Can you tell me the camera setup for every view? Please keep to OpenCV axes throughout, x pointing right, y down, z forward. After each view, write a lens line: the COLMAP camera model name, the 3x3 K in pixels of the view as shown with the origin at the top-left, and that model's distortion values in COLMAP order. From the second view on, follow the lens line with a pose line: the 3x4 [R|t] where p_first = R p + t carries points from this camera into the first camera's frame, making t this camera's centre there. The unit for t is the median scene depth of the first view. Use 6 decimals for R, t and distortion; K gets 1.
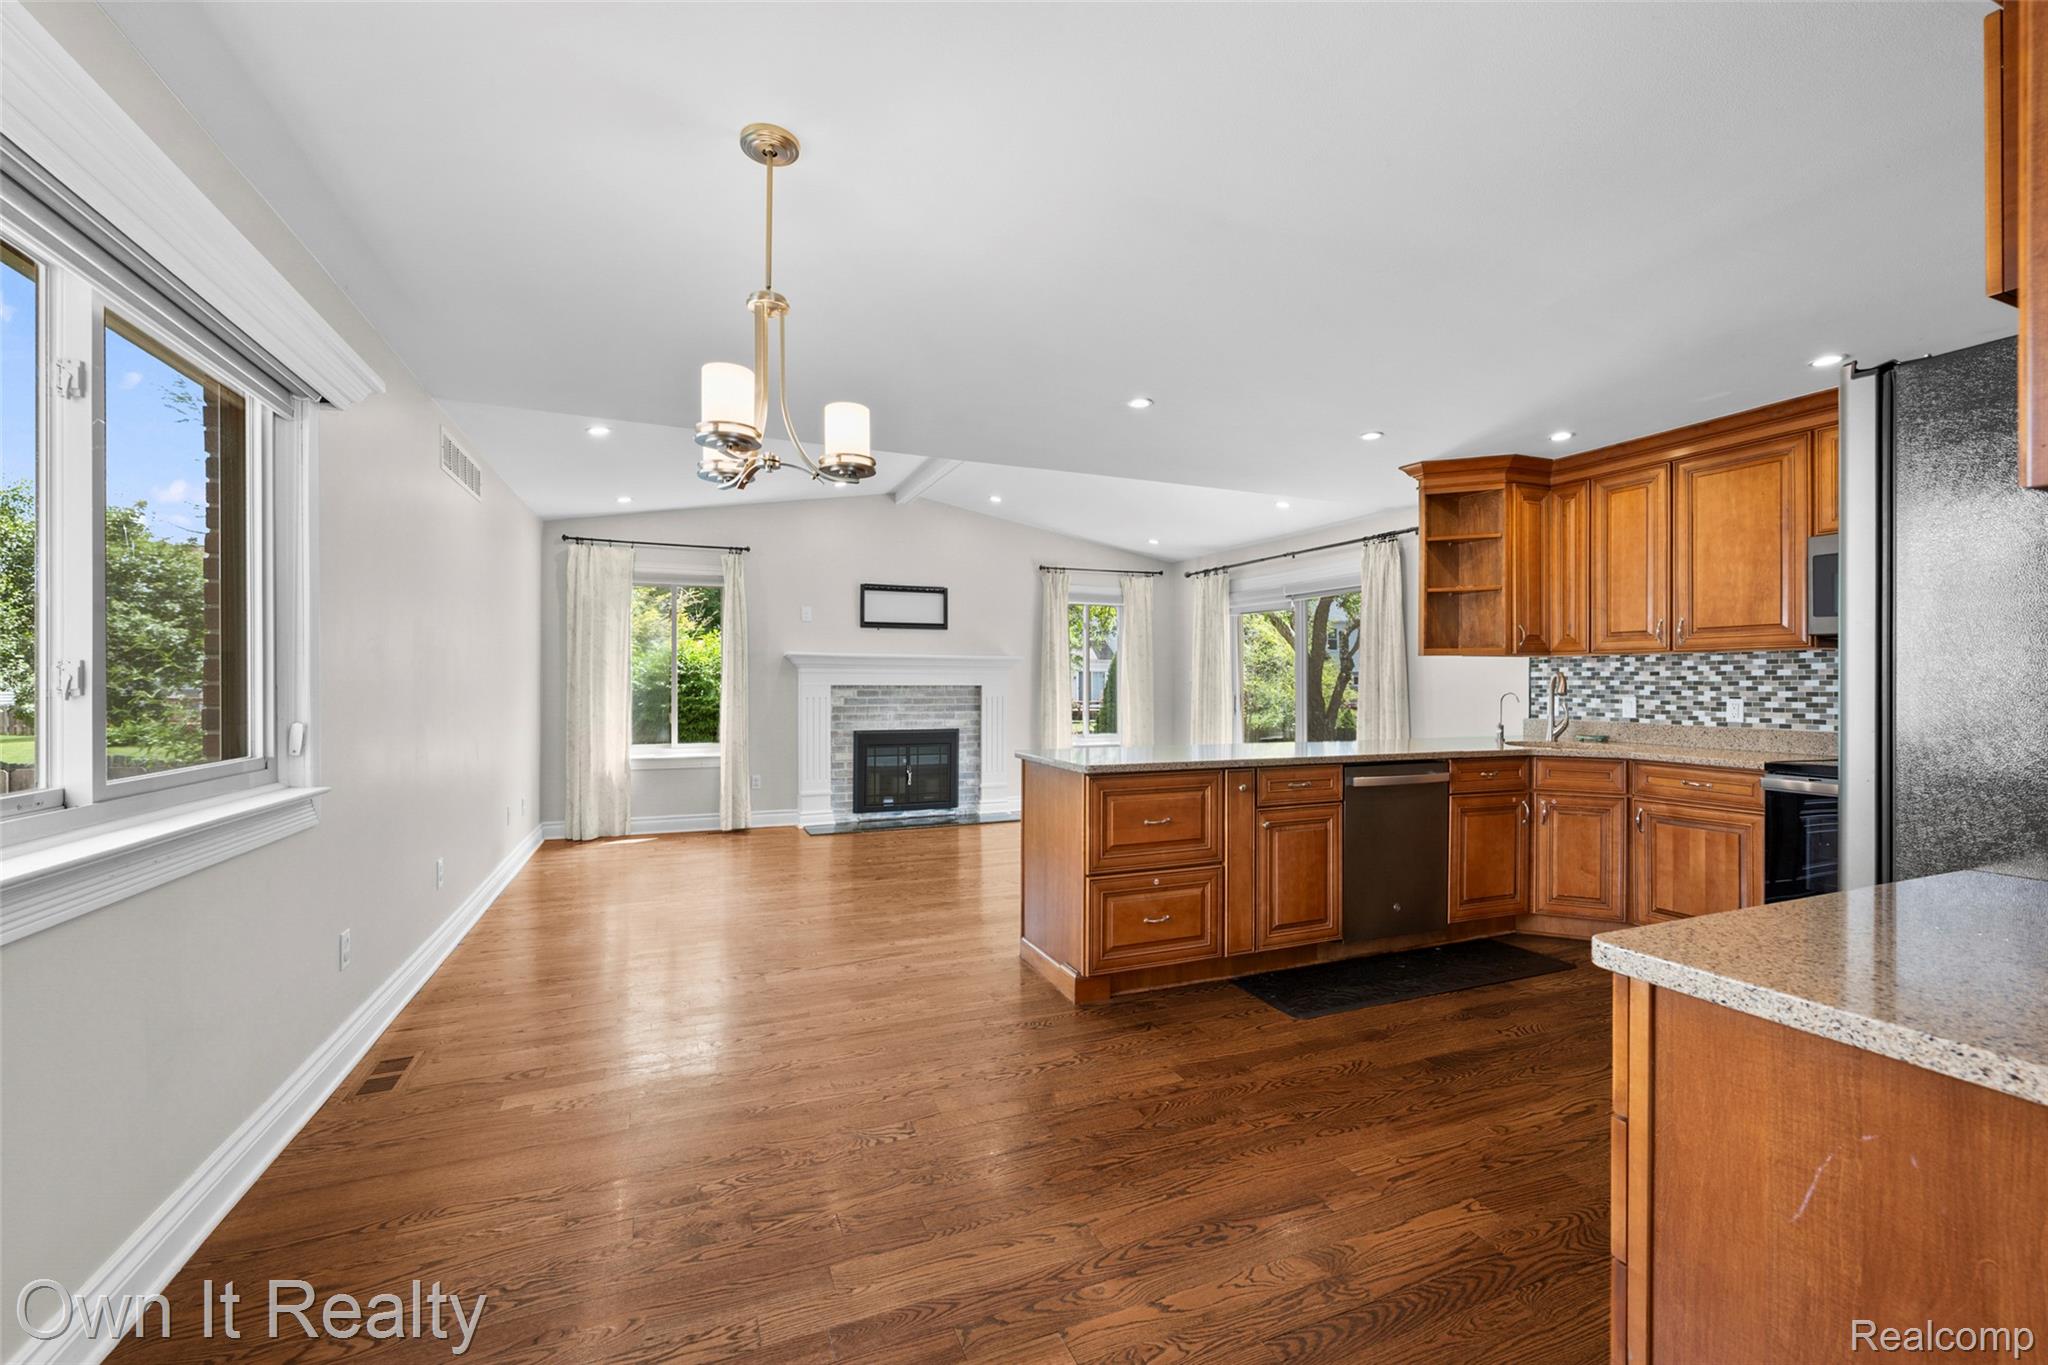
lens RADIAL K [[833.4, 0, 1013.5], [0, 833.4, 681.3], [0, 0, 1]] dist [-0.000574, -0.000342]
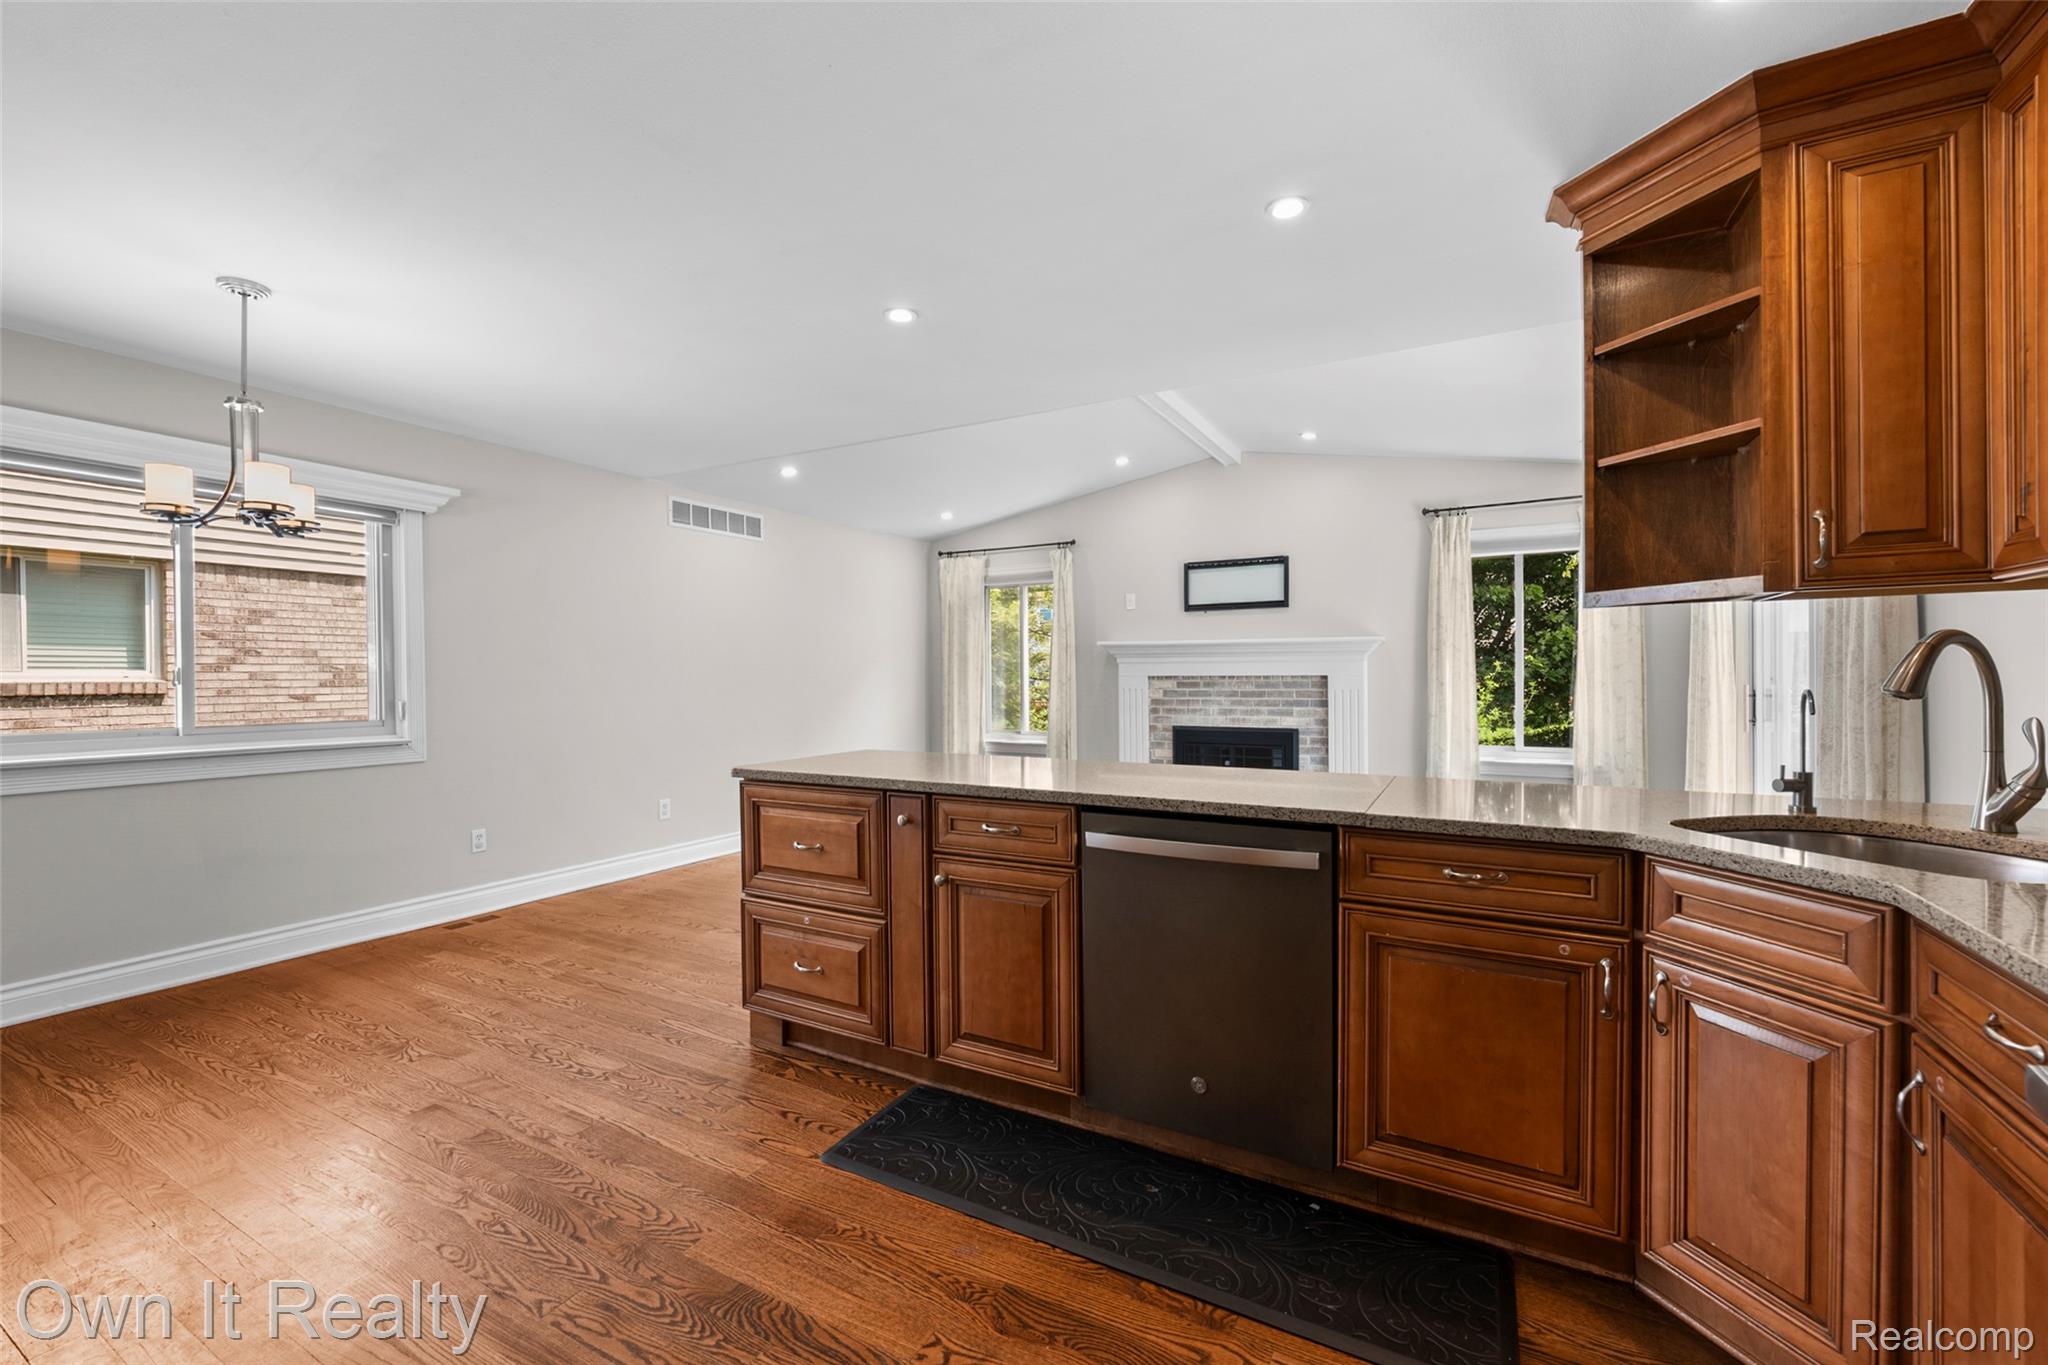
lens RADIAL K [[833.4, 0, 1012.2], [0, 833.4, 684.8], [0, 0, 1]] dist [-0.000574, -0.000342]
pose [[0.627528, 0.003781, -0.778585, 0.603311], [0.008751, 0.999891, 0.011908, 0.003191], [0.778545, -0.014286, 0.627426, 0.427567]]
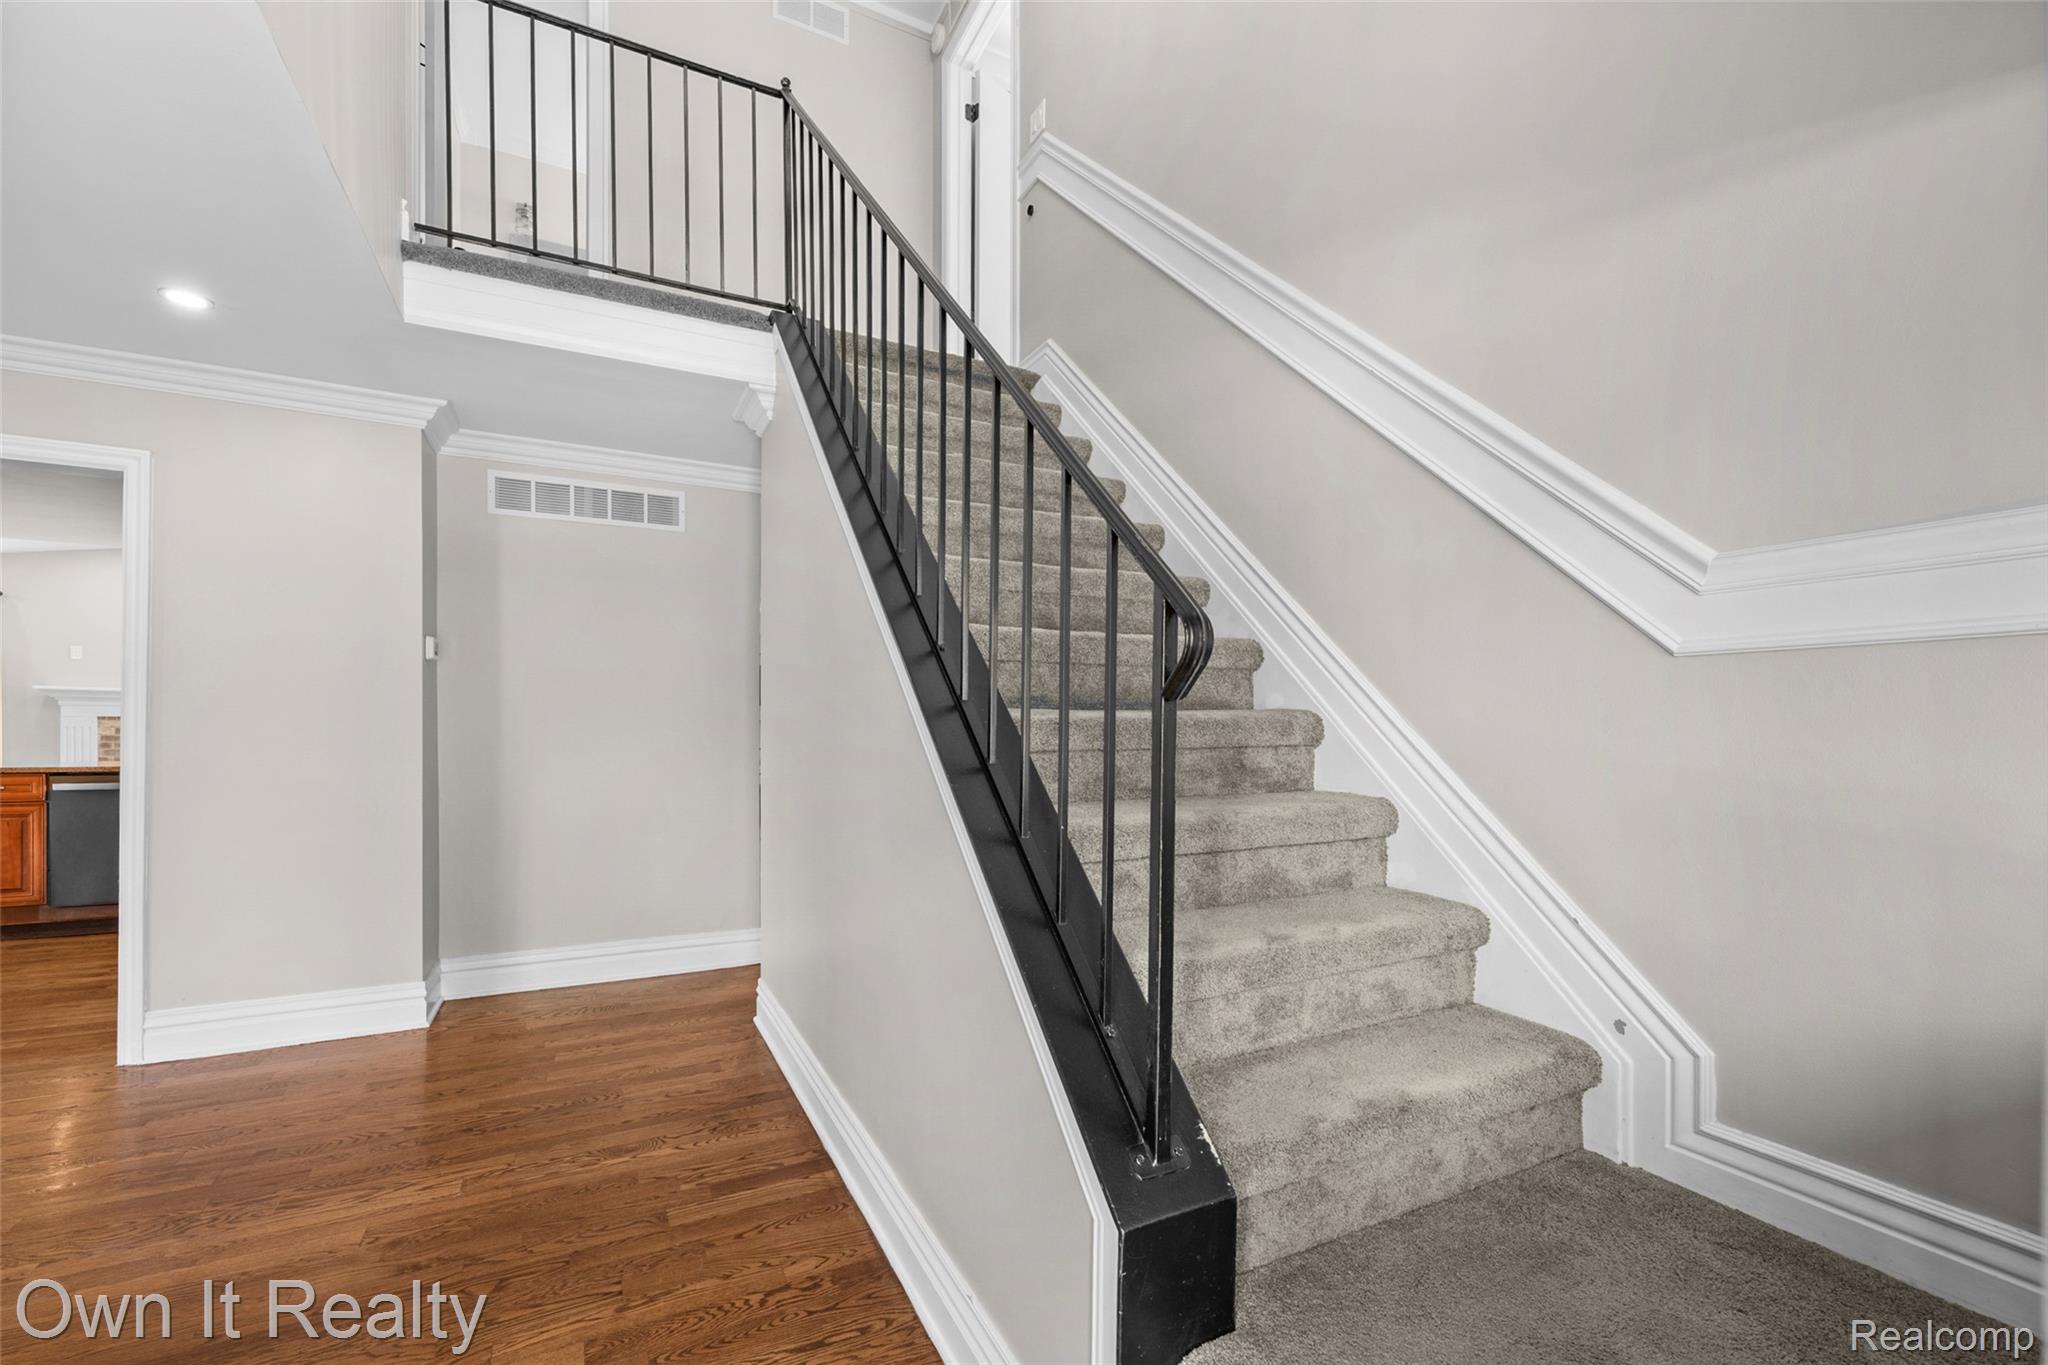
lens RADIAL K [[833.4, 0, 1027.7], [0, 833.4, 728.4], [0, 0, 1]] dist [-0.000574, -0.000342]
pose [[0.994727, -0.000695, 0.102557, 1.400397], [-0.001526, 0.999766, 0.021573, -0.010136], [-0.102548, -0.021615, 0.994493, -0.433726]]
